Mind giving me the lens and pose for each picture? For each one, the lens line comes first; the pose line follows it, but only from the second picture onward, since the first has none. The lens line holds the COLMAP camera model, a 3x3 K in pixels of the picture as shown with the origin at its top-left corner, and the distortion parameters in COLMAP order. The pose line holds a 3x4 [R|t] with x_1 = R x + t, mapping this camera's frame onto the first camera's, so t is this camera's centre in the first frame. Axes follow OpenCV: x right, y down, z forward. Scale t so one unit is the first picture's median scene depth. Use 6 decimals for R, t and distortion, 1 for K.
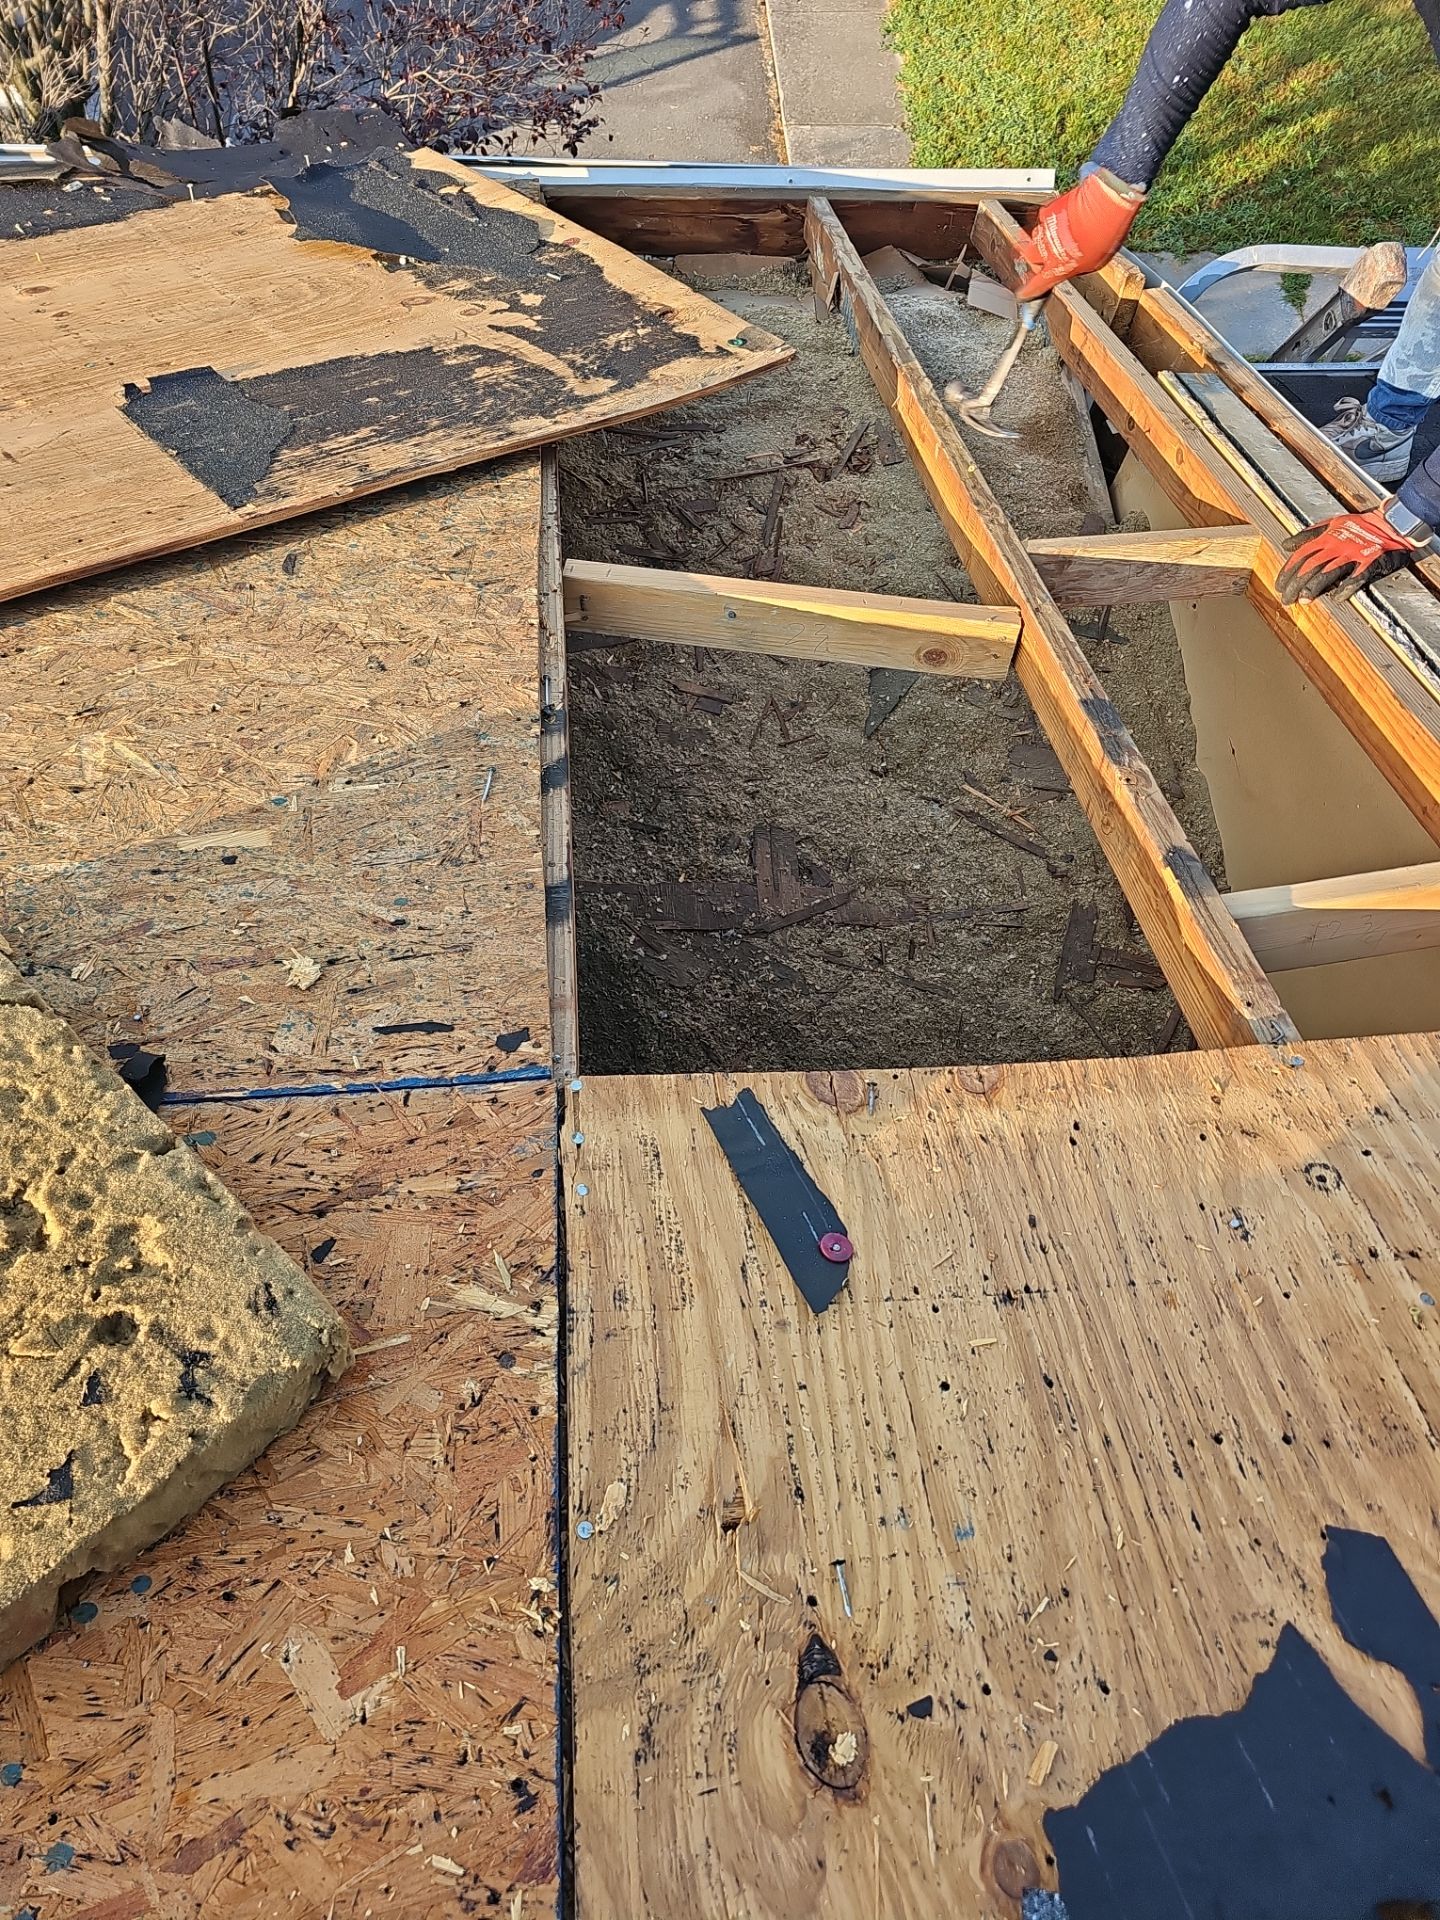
lens RADIAL K [[1194.4, 0, 720.0], [0, 1194.4, 960.0], [0, 0, 1]] dist [0.033789, -0.027228]
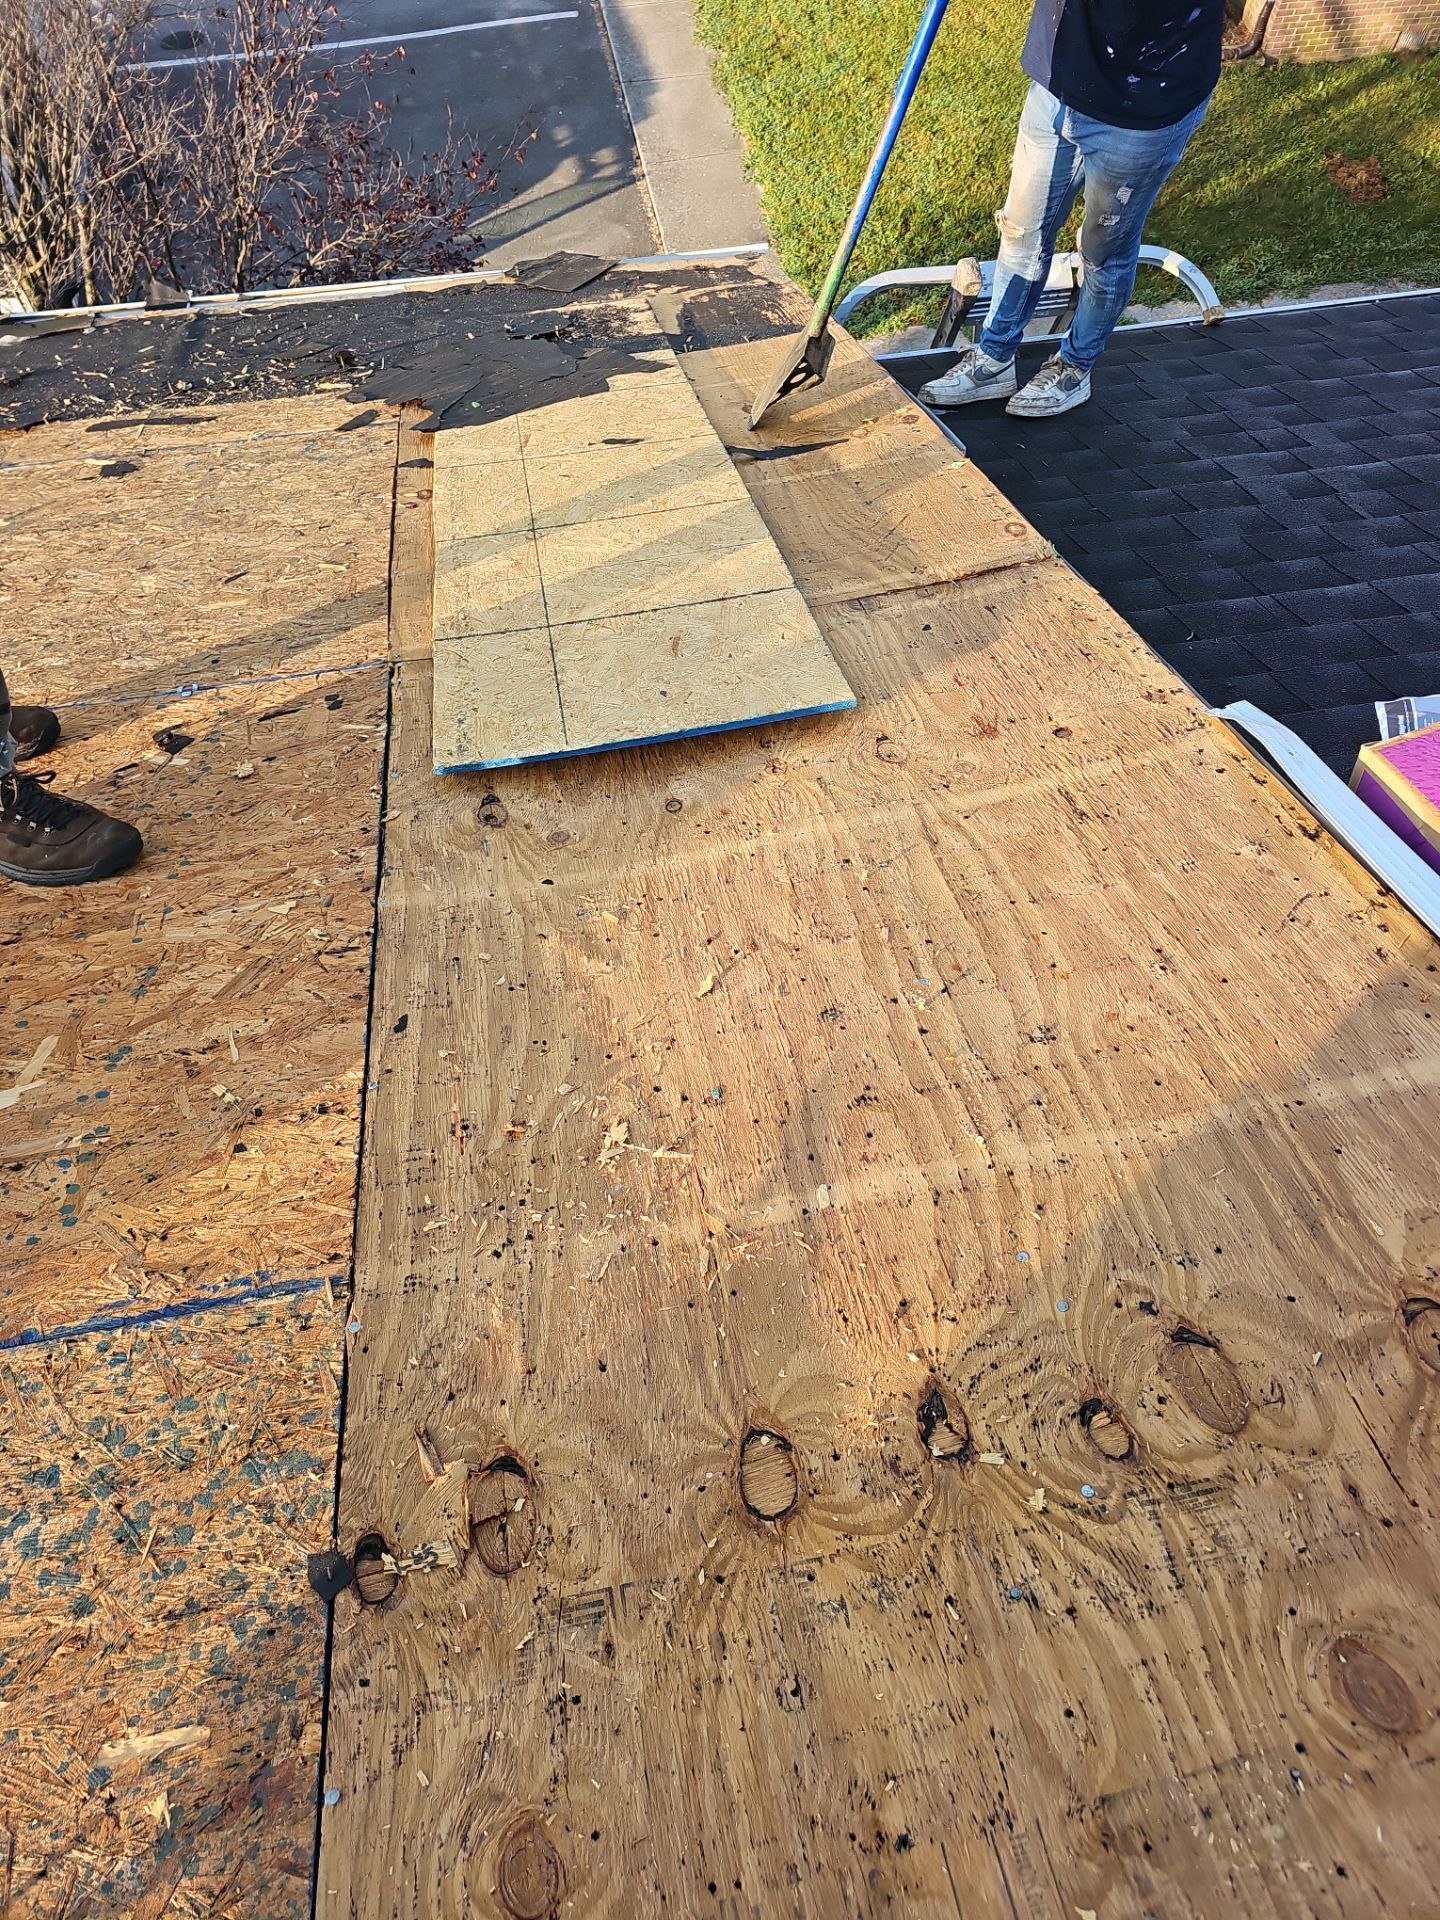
lens RADIAL K [[1194.4, 0, 720.0], [0, 1194.4, 960.0], [0, 0, 1]] dist [0.033789, -0.027228]
pose [[0.993151, -0.116583, -0.007695, 0.075224], [0.115546, 0.989810, -0.083223, 0.166234], [0.017319, 0.081764, 0.996501, -0.196622]]
